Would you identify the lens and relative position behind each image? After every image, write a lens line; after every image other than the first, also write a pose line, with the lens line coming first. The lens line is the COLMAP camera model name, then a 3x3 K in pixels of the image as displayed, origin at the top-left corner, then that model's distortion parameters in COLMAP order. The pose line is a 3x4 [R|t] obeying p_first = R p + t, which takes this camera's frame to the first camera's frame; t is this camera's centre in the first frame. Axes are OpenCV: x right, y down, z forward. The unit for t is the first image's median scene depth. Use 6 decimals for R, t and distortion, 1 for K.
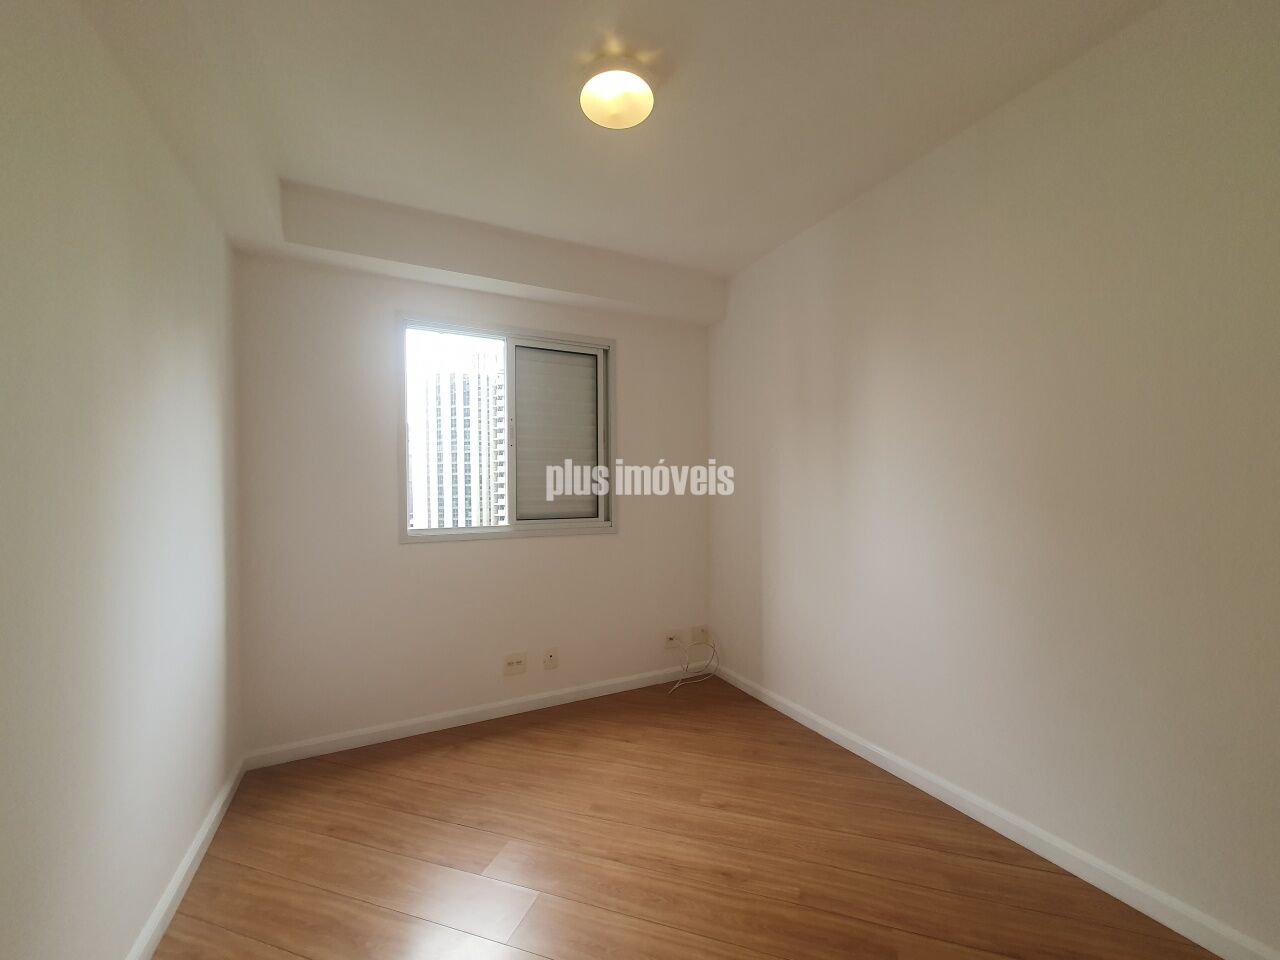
lens RADIAL K [[517.3, 0, 640.0], [0, 517.3, 480.0], [0, 0, 1]] dist [0.001738, 0.000102]
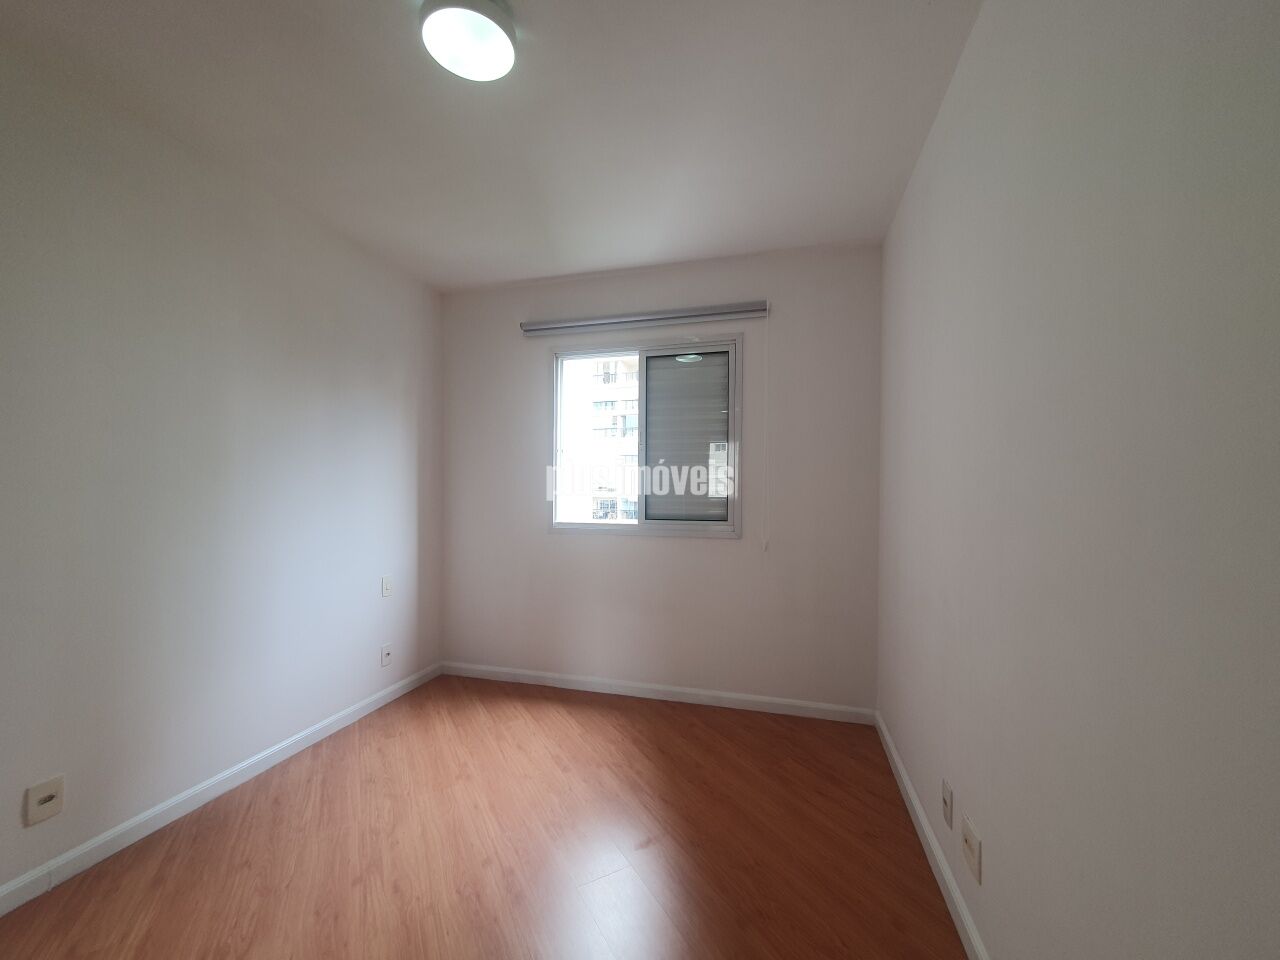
lens RADIAL K [[508.8, 0, 640.0], [0, 508.8, 480.0], [0, 0, 1]] dist [-0.001406, -0.000072]
pose [[0.734752, -0.004138, -0.678323, 0.473908], [0.001736, 0.999990, -0.004220, 0.001210], [0.678334, 0.001923, 0.734751, 0.210881]]
